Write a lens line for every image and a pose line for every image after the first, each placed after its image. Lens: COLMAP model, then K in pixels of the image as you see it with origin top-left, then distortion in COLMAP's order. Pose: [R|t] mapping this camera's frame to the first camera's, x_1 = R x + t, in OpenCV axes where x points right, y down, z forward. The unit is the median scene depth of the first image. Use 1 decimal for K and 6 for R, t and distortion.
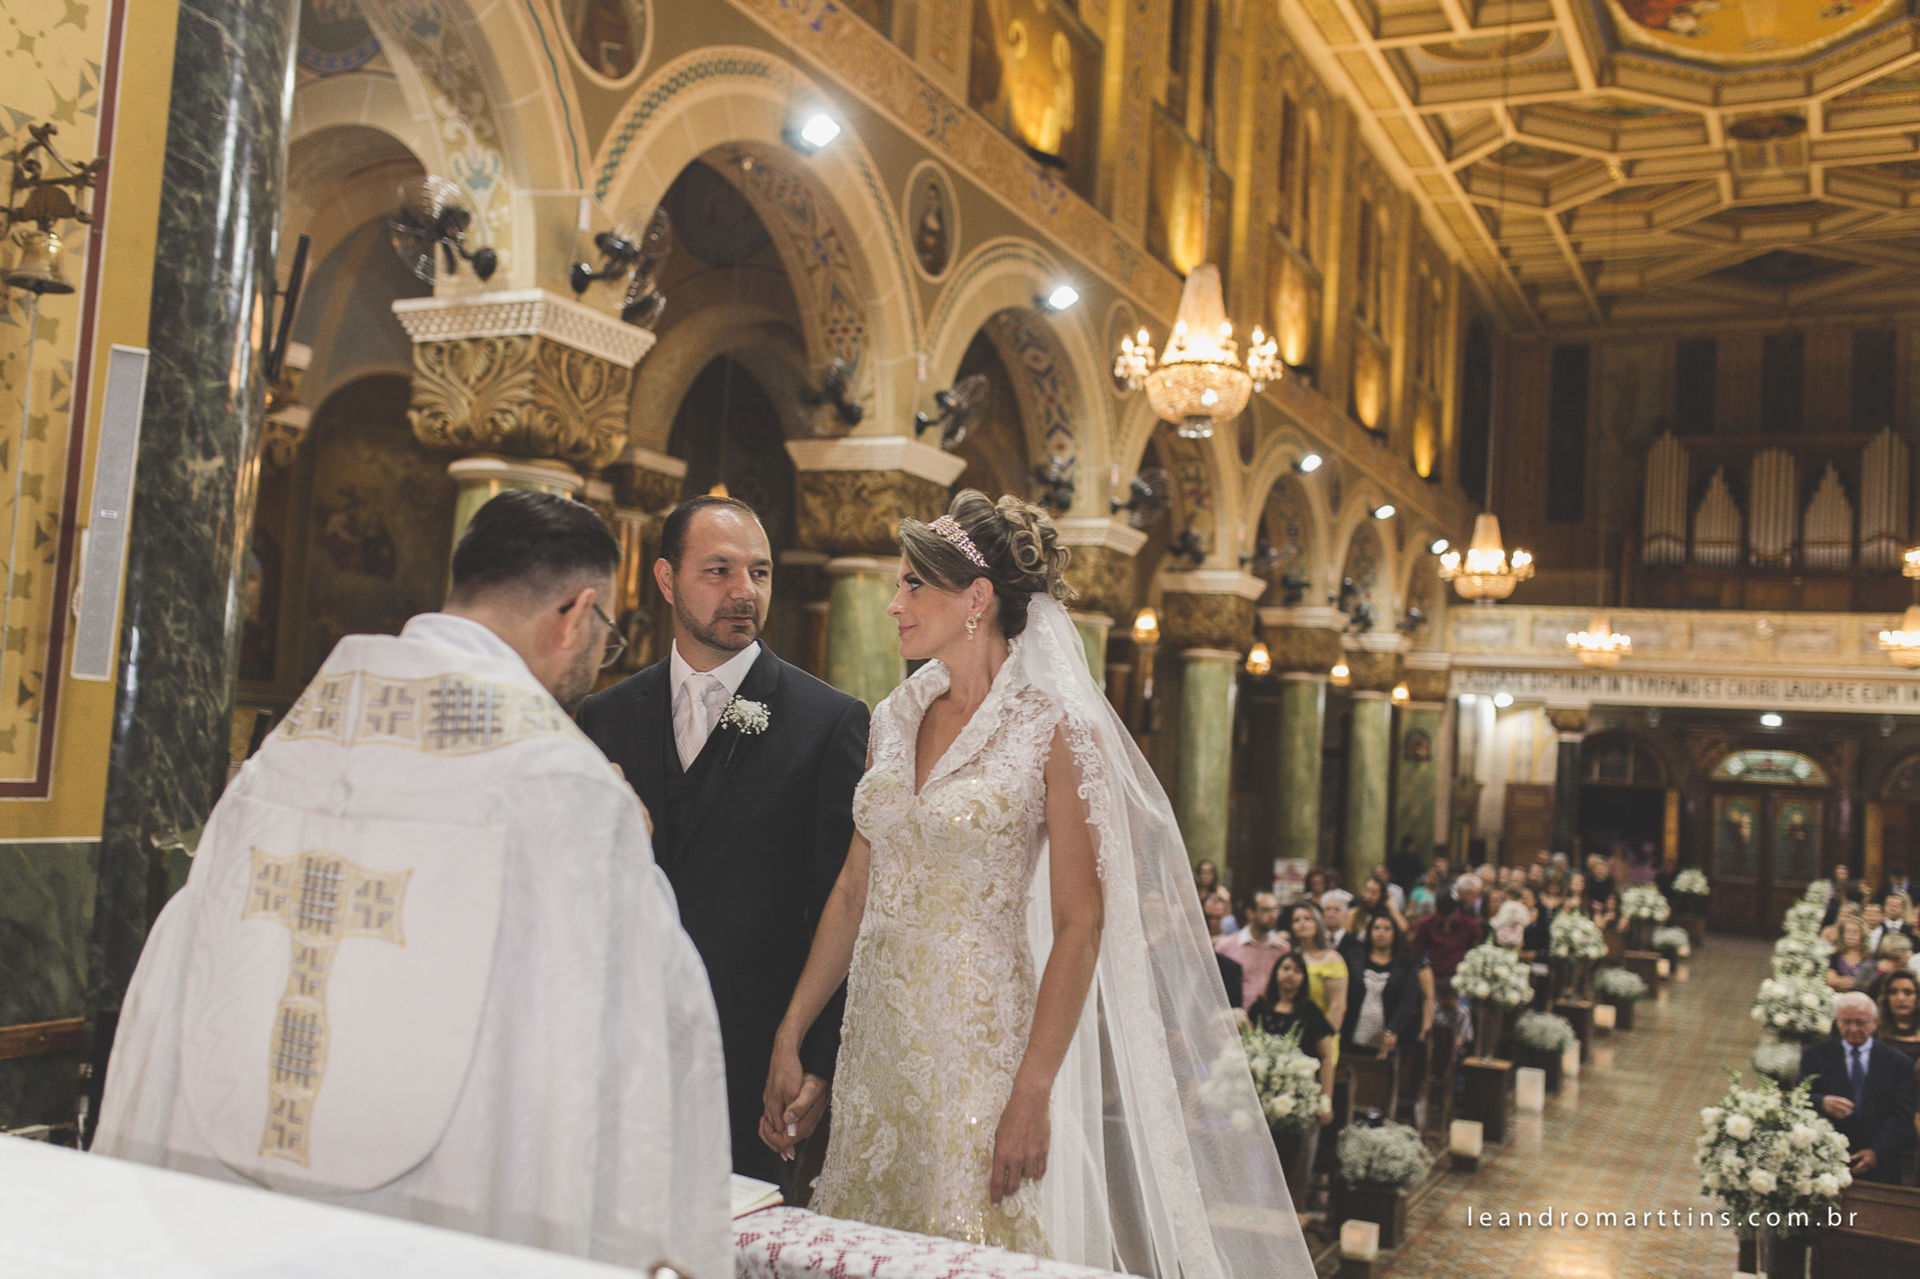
lens RADIAL K [[1802.9, 0, 949.5], [0, 1802.9, 650.9], [0, 0, 1]] dist [-0.003087, 0.000000]
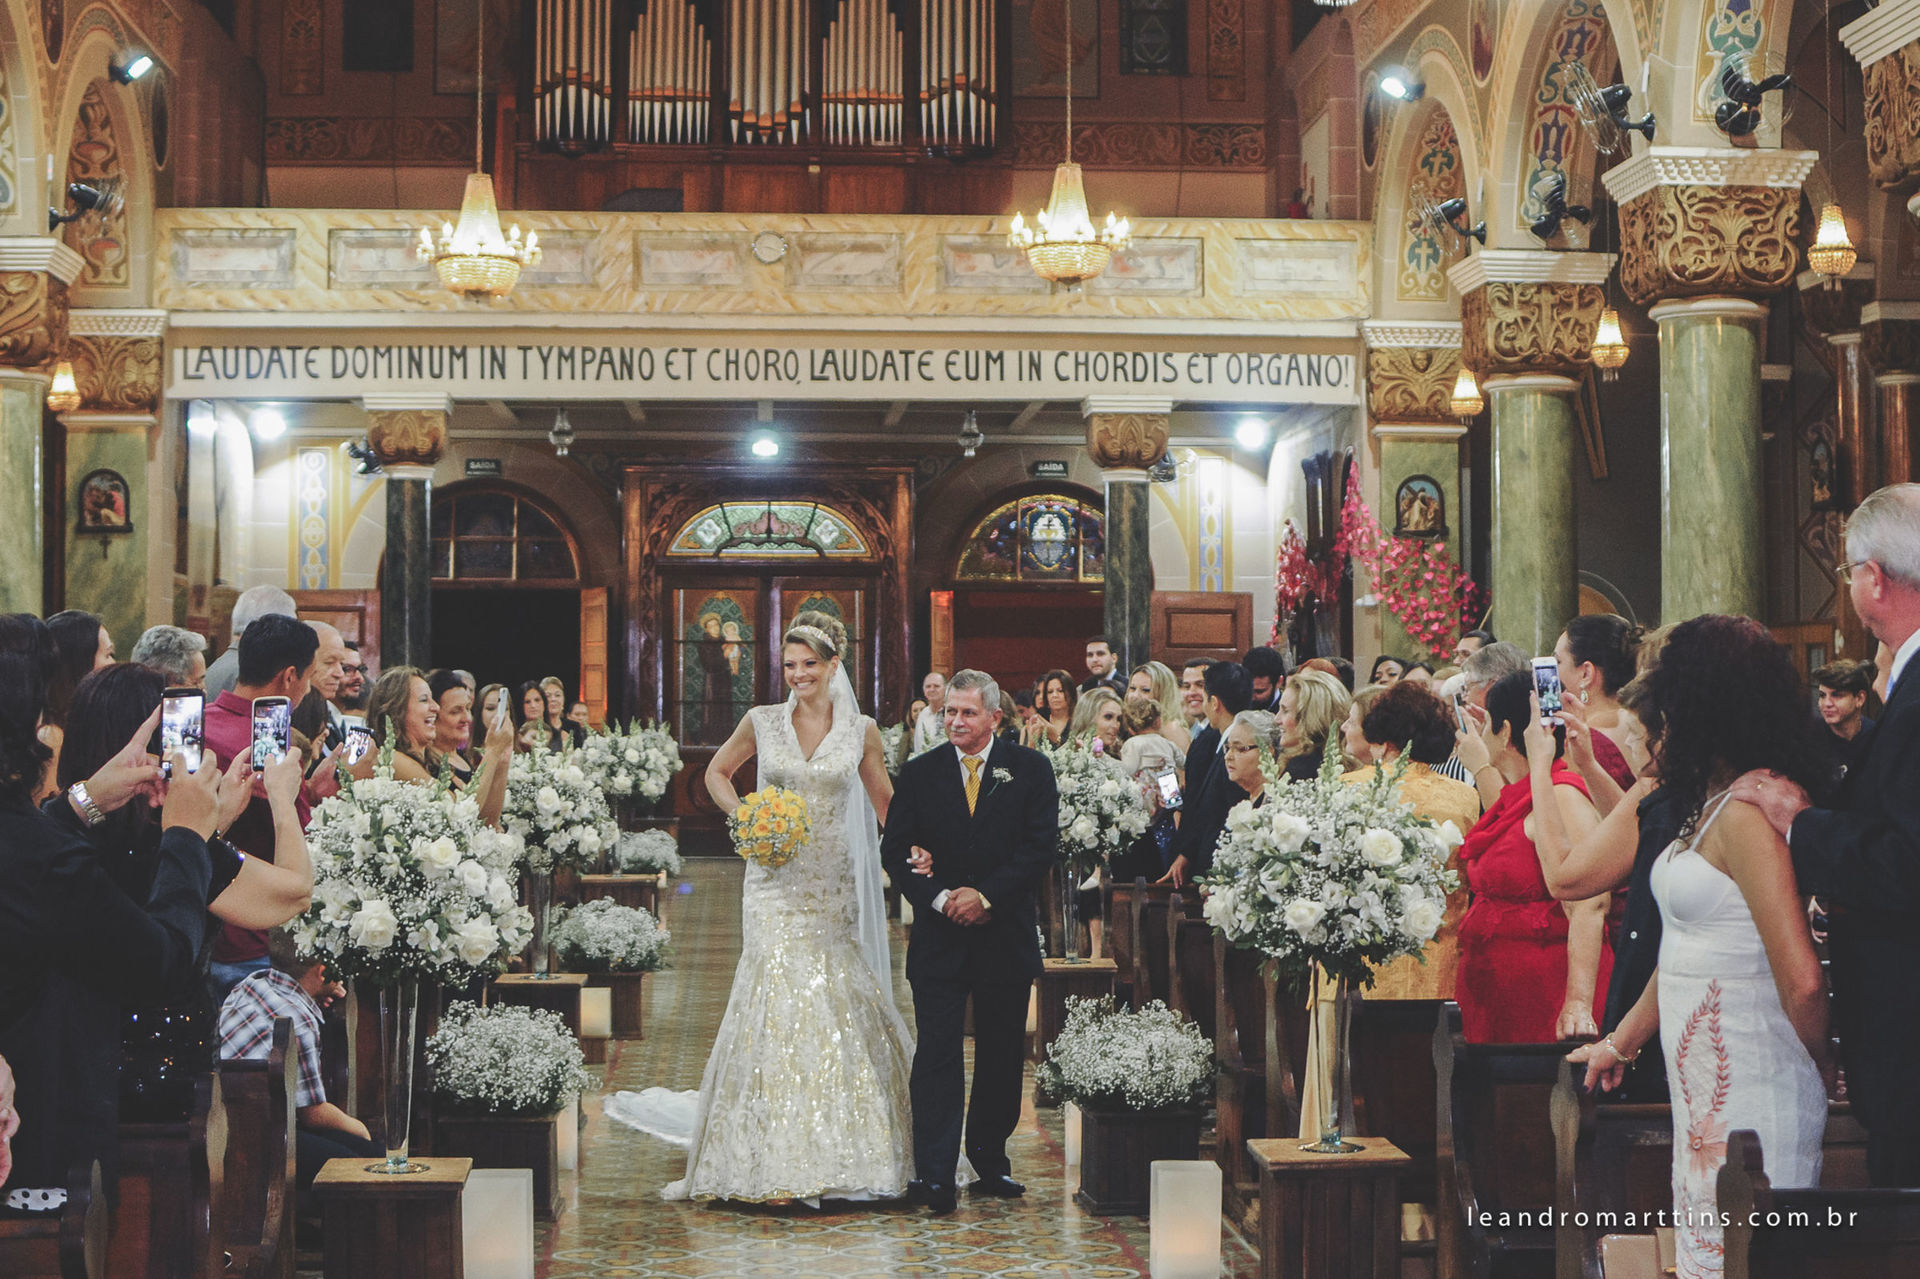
lens RADIAL K [[3105.3, 0, 958.7], [0, 3105.3, 641.0], [0, 0, 1]] dist [-0.150703, 0.000000]
pose [[0.863397, -0.049341, 0.502106, 0.067468], [0.020799, 0.997841, 0.062291, 0.058356], [-0.504096, -0.043338, 0.862560, 0.271136]]
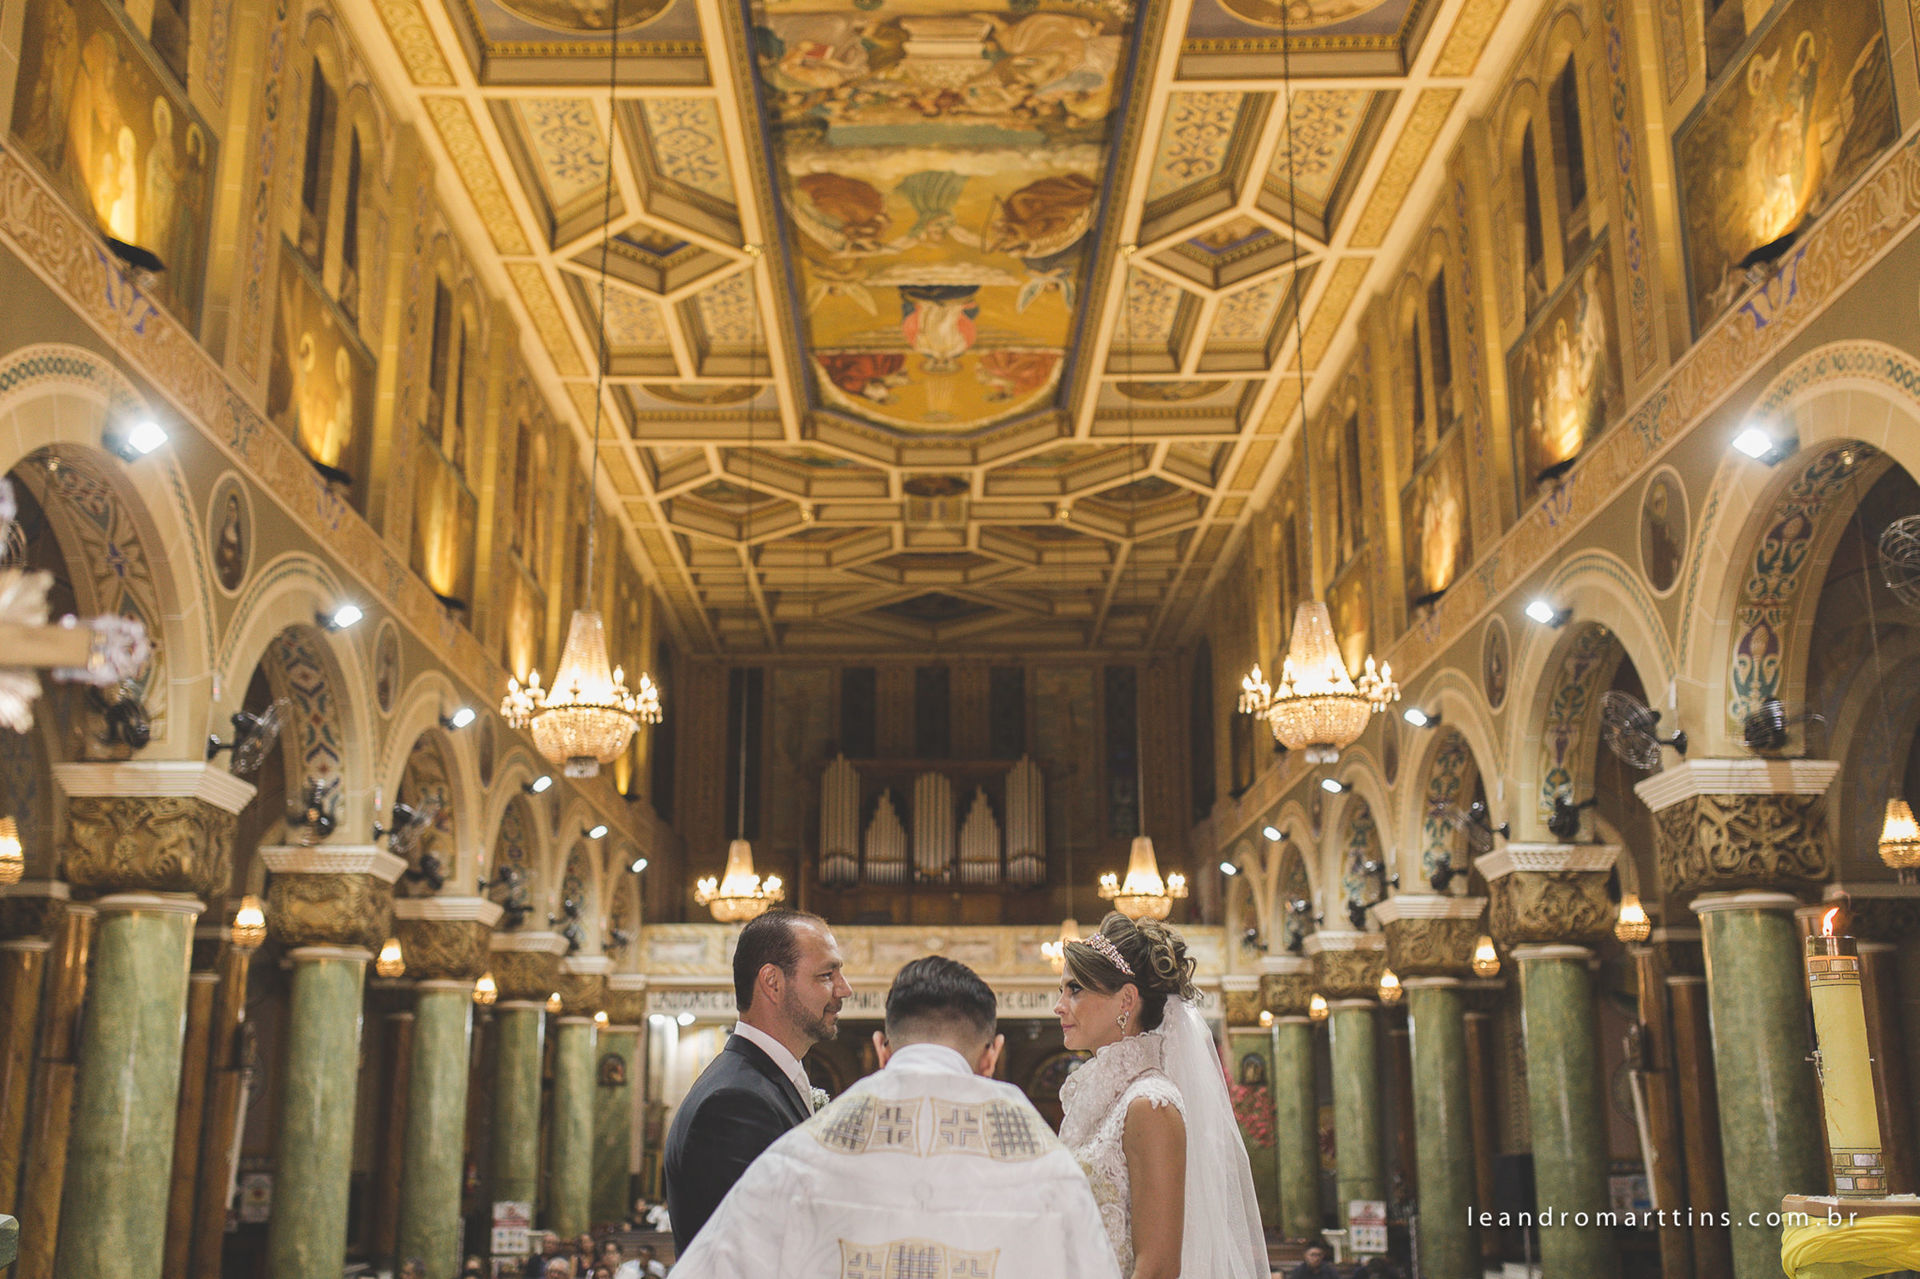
lens RADIAL K [[1893.6, 0, 935.4], [0, 1893.6, 648.0], [0, 0, 1]] dist [-0.006845, 0.000000]
pose [[0.894222, 0.047394, 0.445107, -0.067717], [0.027169, 0.986799, -0.159656, -0.006450], [-0.446798, 0.154861, 0.881130, -0.015709]]
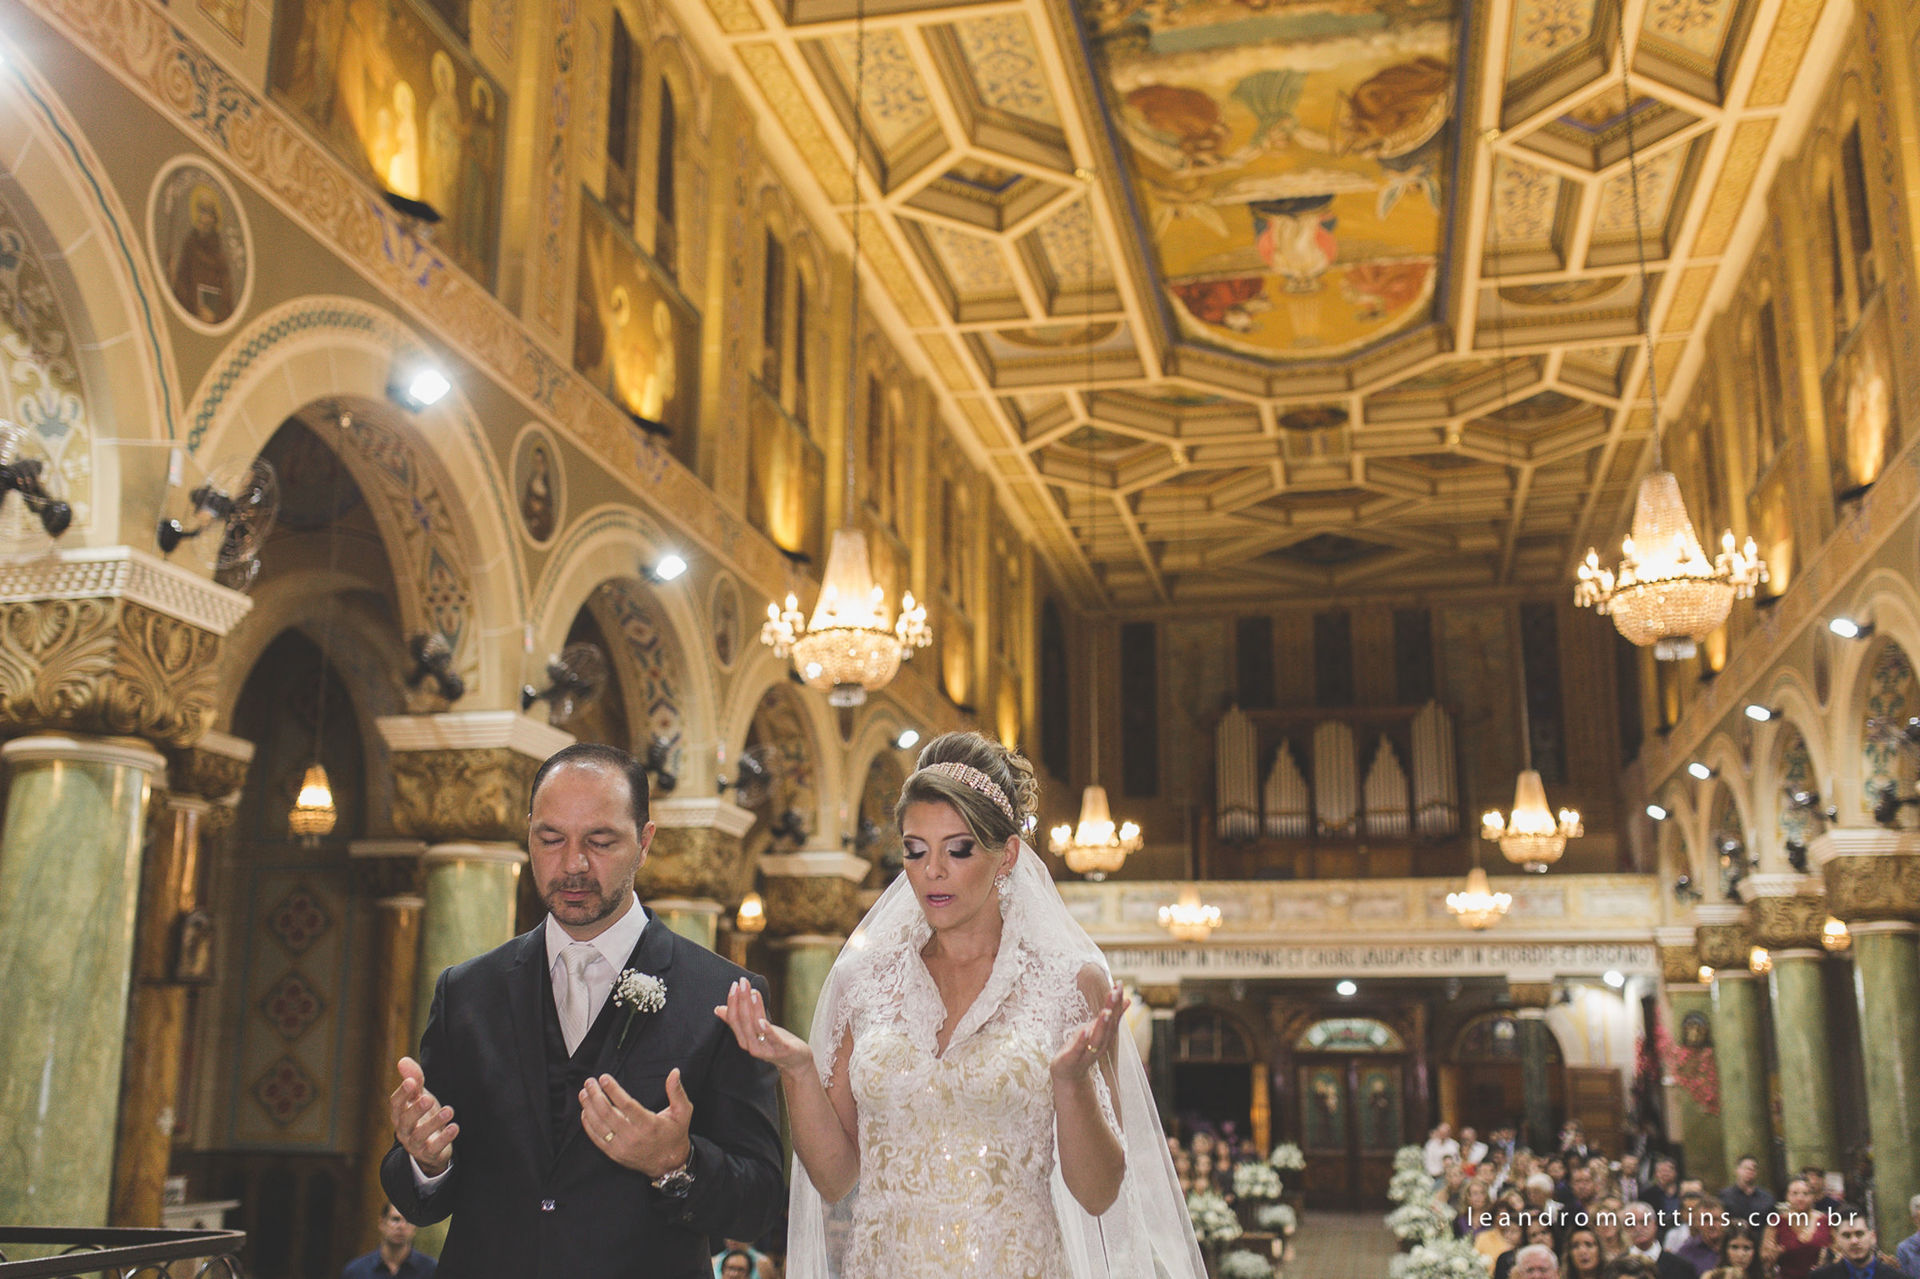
lens RADIAL K [[1893.6, 0, 950.1], [0, 1893.6, 648.0], [0, 0, 1]] dist [-0.006845, 0.000000]
pose [[0.970765, -0.000579, 0.240031, -0.022136], [0.037860, 0.987849, -0.150737, 0.002088], [-0.237027, 0.155418, 0.958991, 0.005492]]
